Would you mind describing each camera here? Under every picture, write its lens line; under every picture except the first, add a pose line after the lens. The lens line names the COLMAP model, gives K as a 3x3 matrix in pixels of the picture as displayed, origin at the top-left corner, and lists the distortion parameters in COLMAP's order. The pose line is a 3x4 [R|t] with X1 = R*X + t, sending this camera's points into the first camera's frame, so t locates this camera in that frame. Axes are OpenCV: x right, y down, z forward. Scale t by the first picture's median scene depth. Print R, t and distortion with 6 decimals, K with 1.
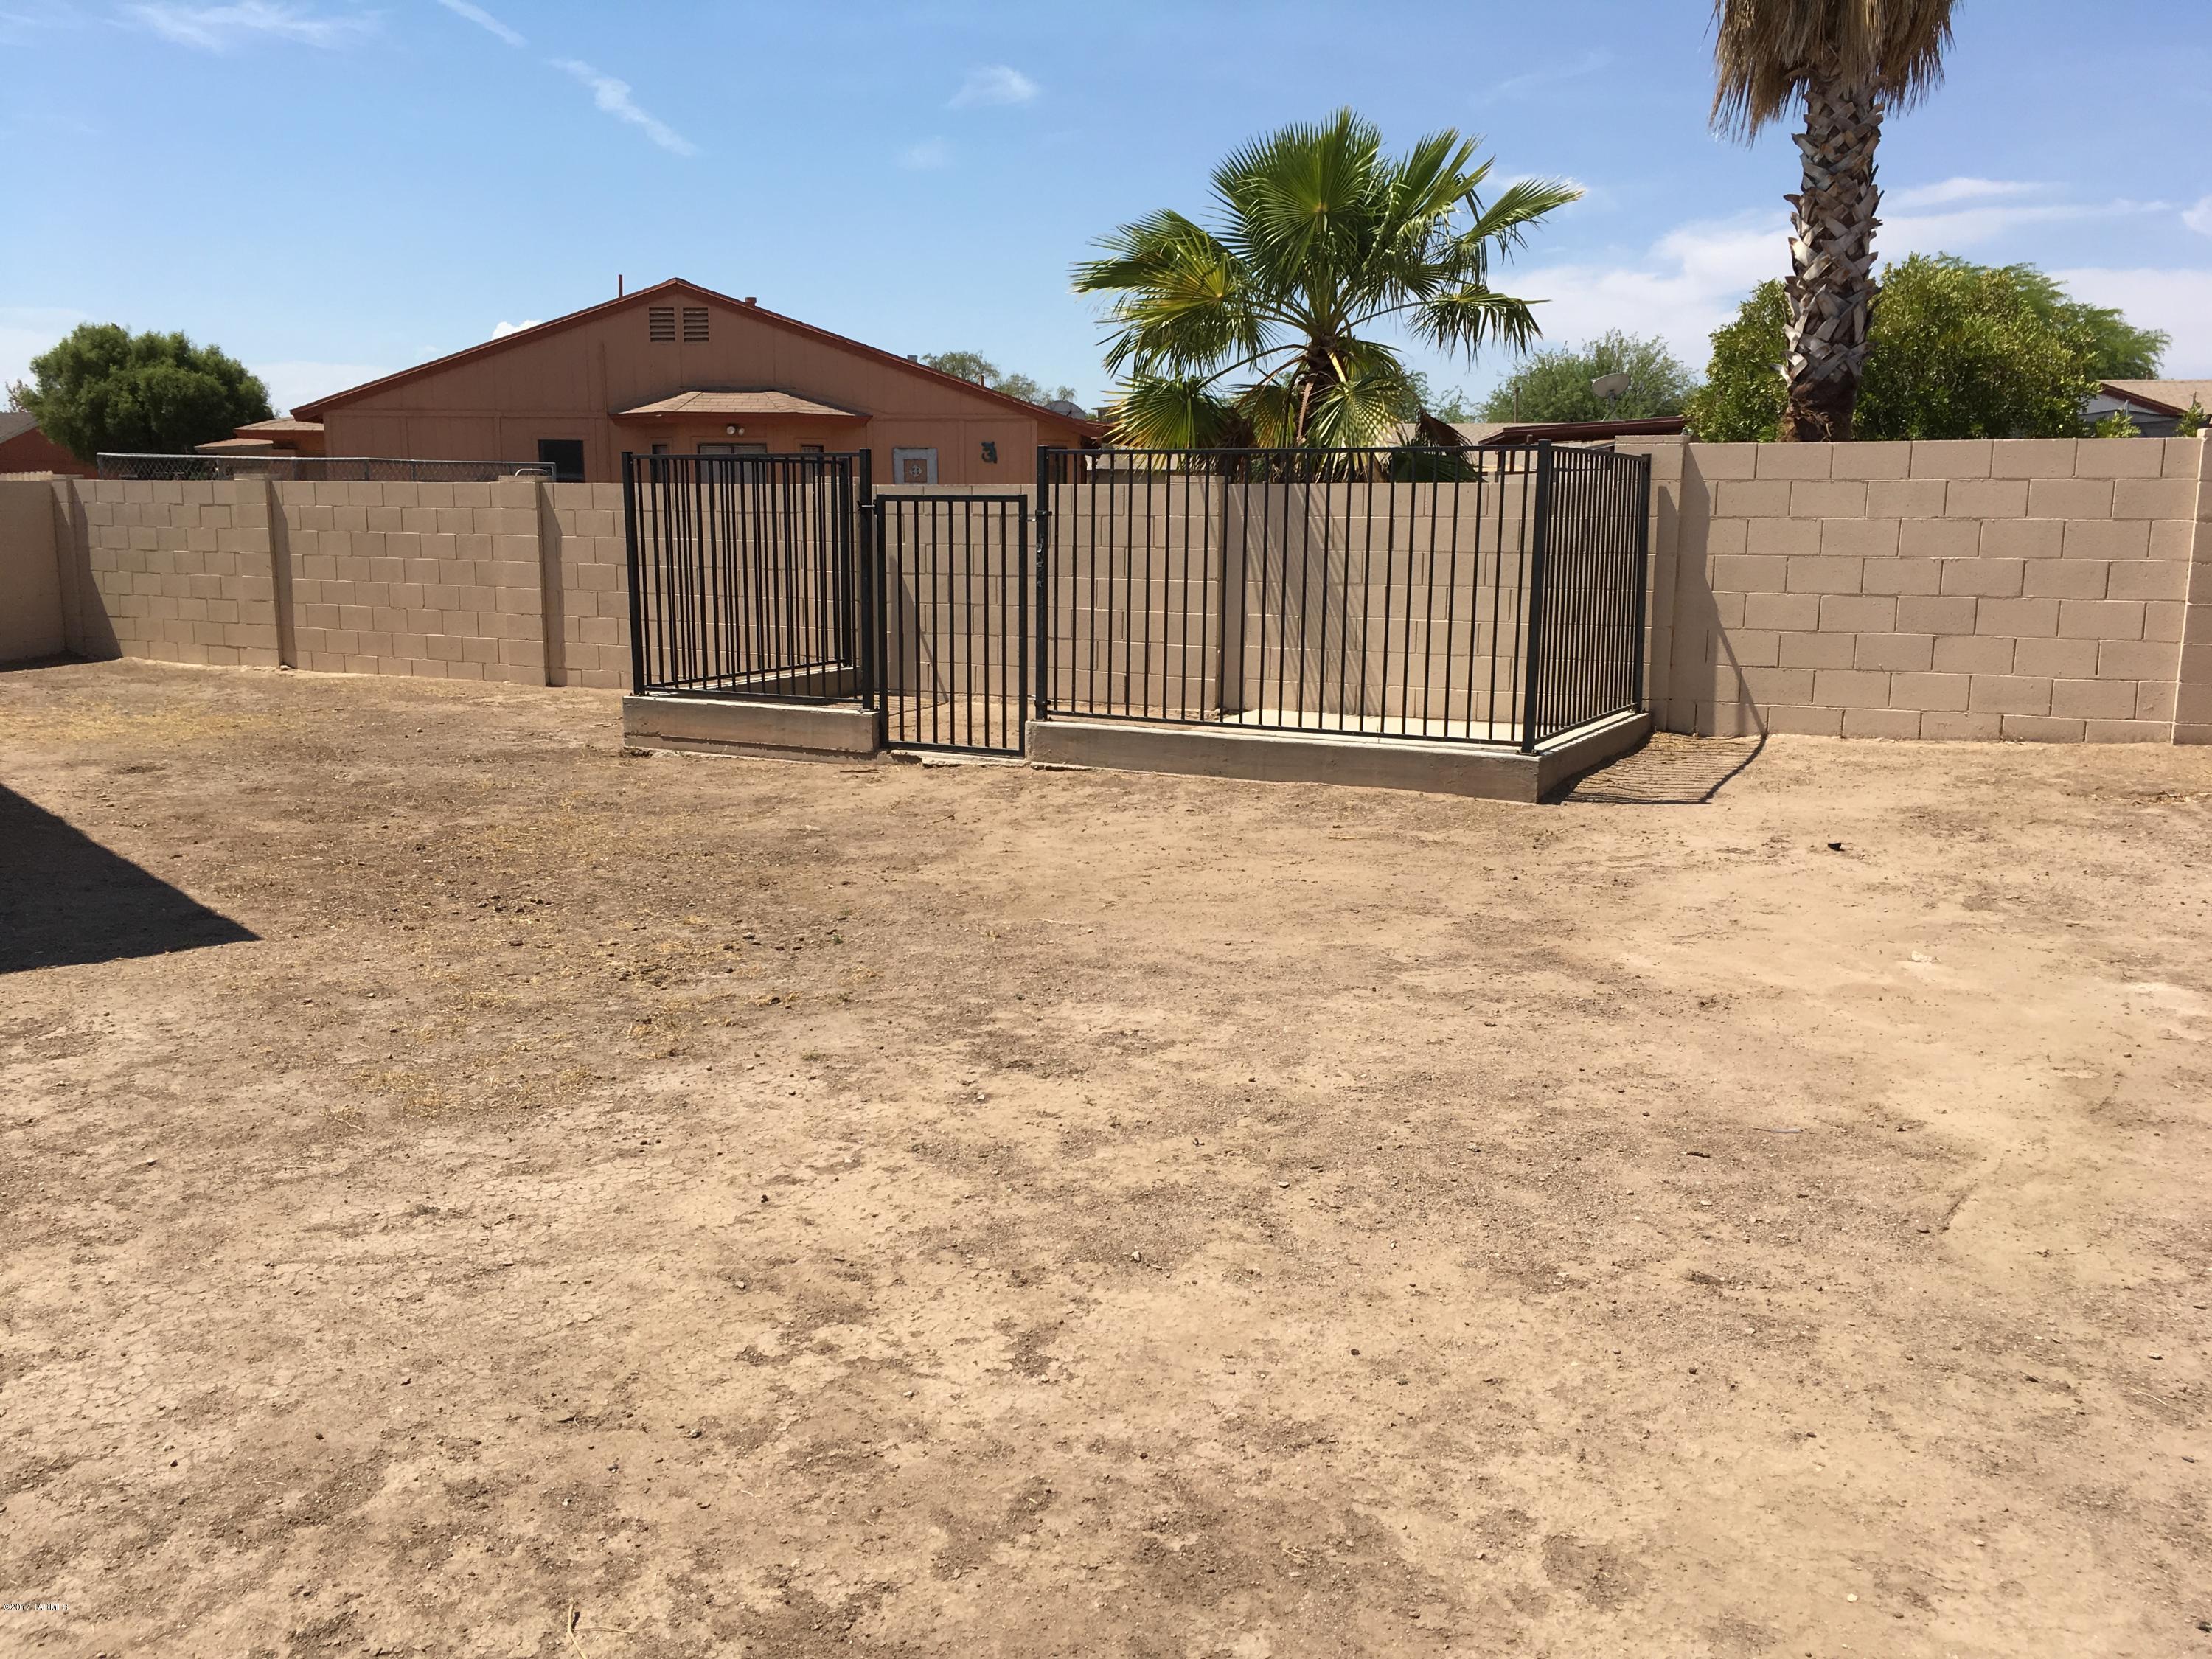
lens RADIAL K [[1889.6, 0, 1099.8], [0, 1889.6, 832.5], [0, 0, 1]] dist [0.063270, -0.075747]
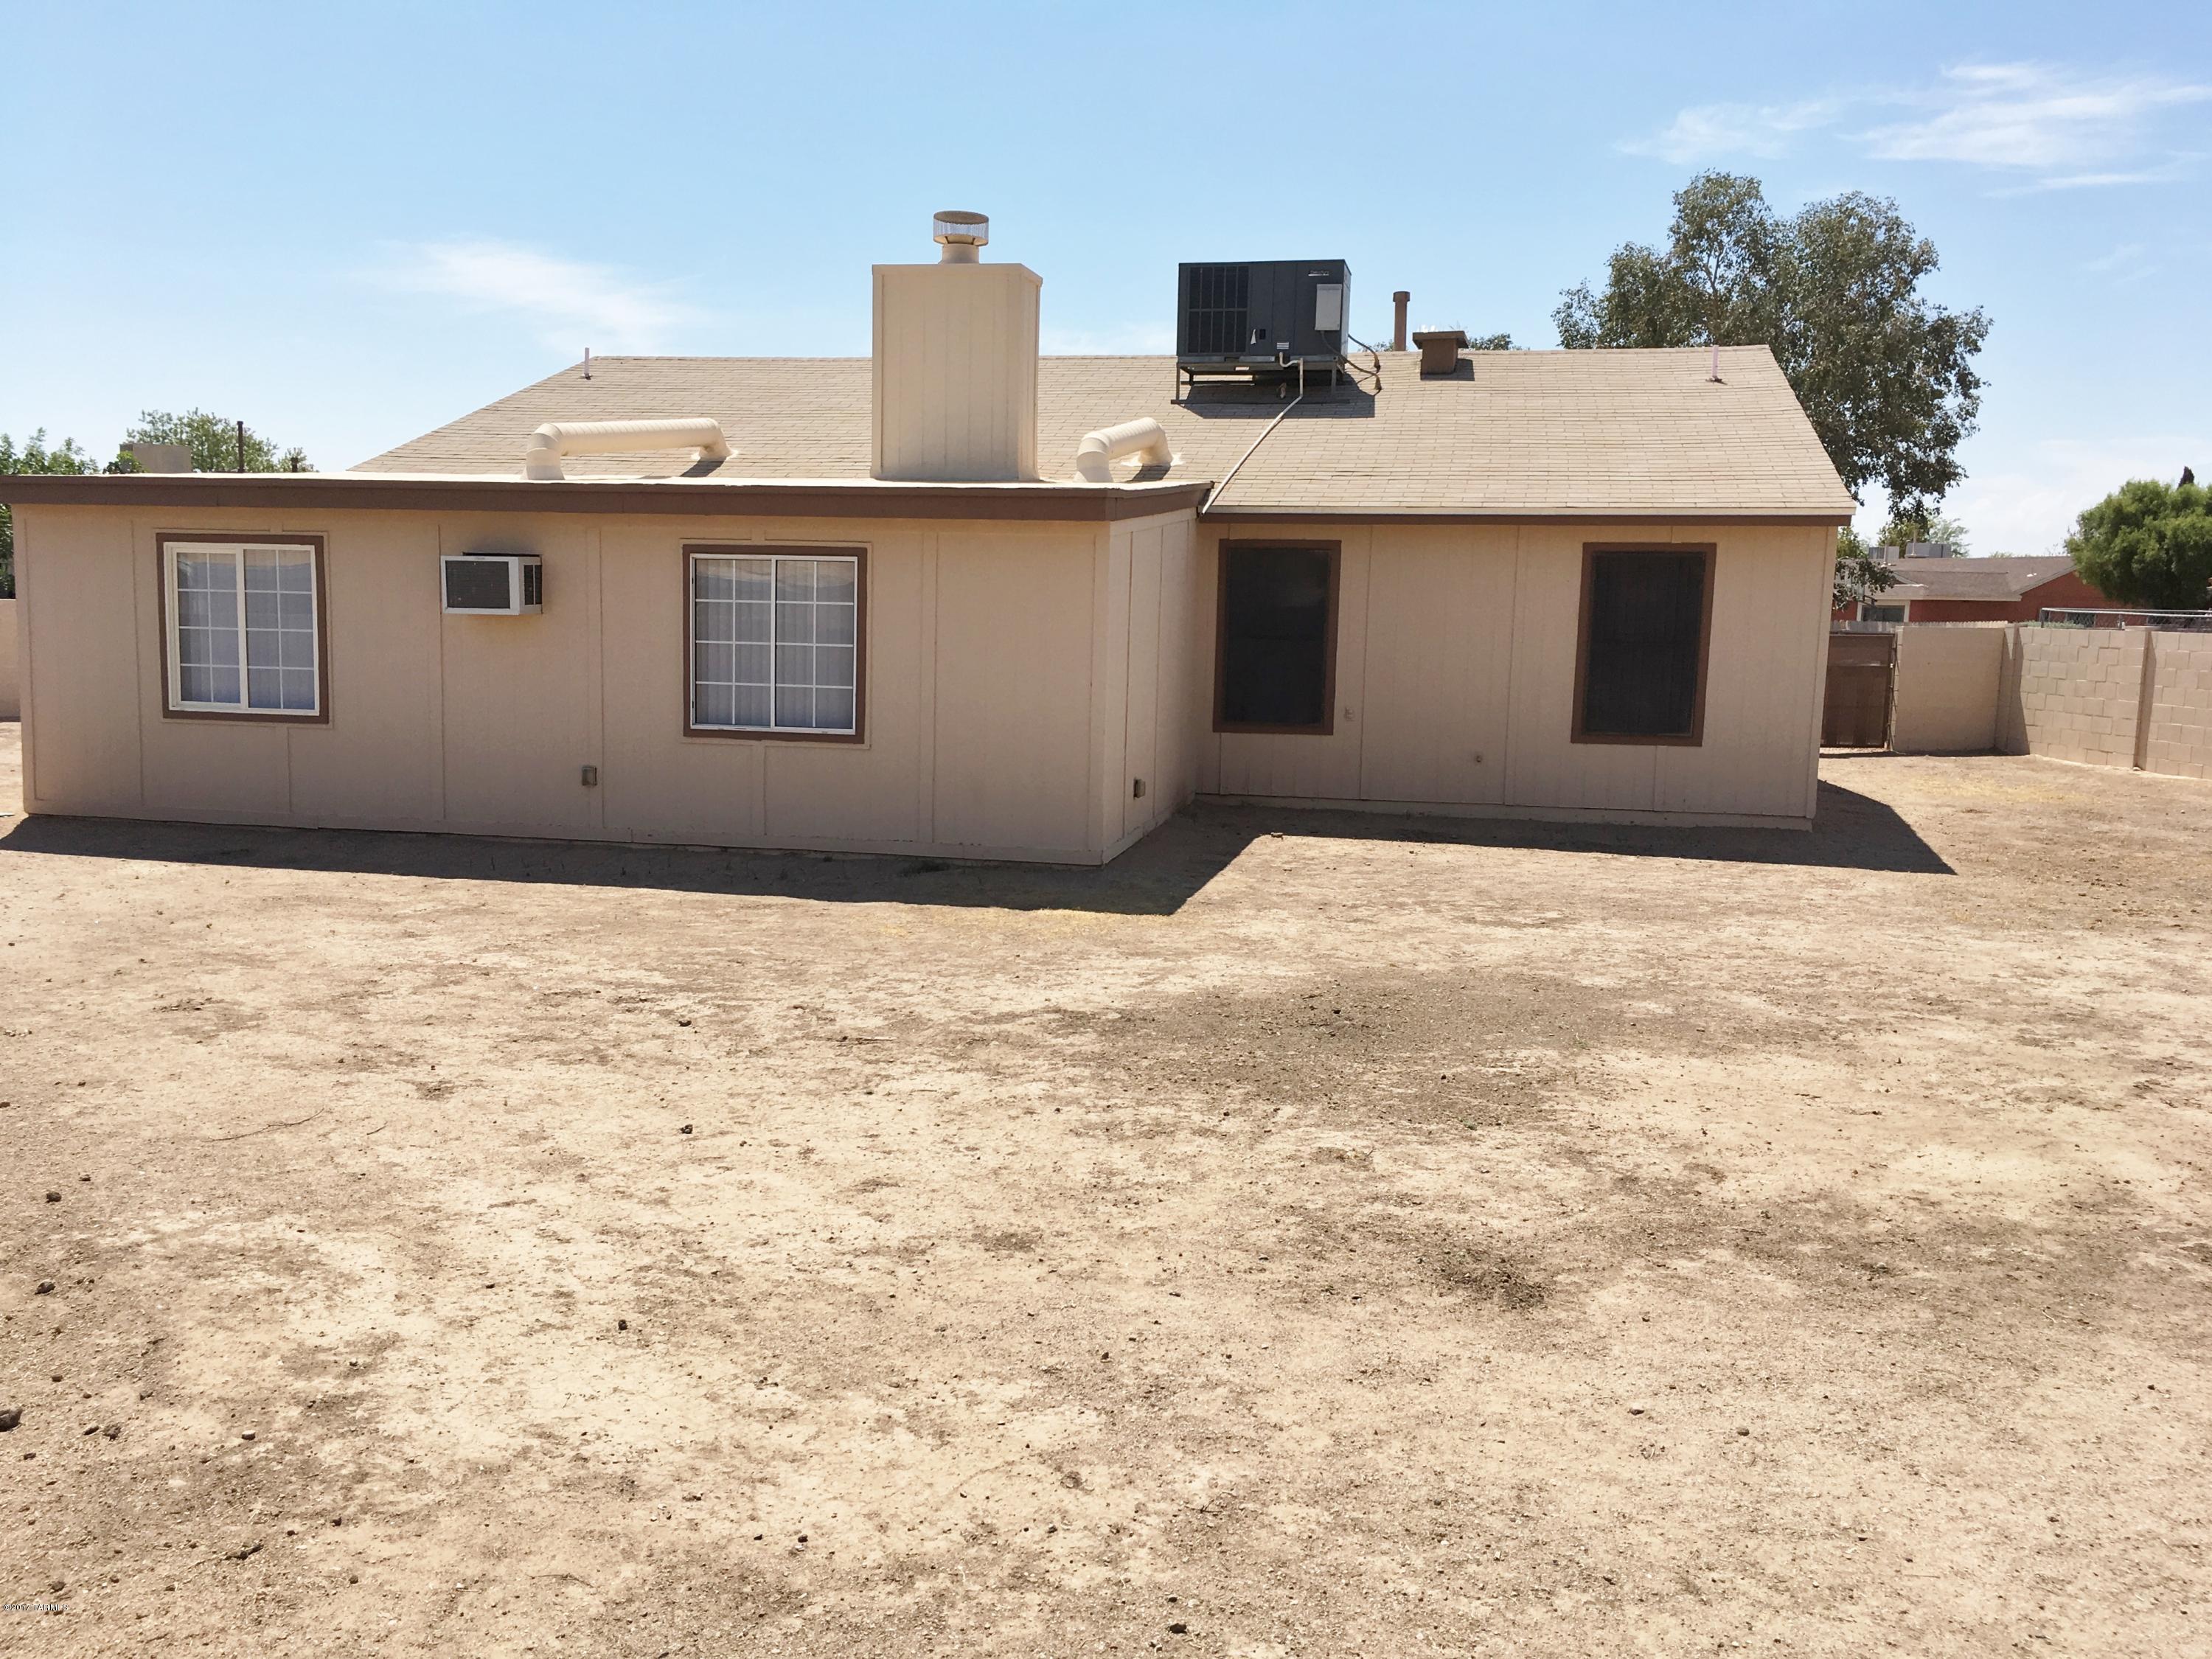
lens RADIAL K [[1889.6, 0, 1100.9], [0, 1889.6, 833.0], [0, 0, 1]] dist [0.063270, -0.075747]
pose [[0.552065, 0.110518, -0.826444, 0.264002], [-0.164112, 0.986191, 0.022254, 0.043582], [0.817491, 0.123344, 0.562578, -0.317551]]
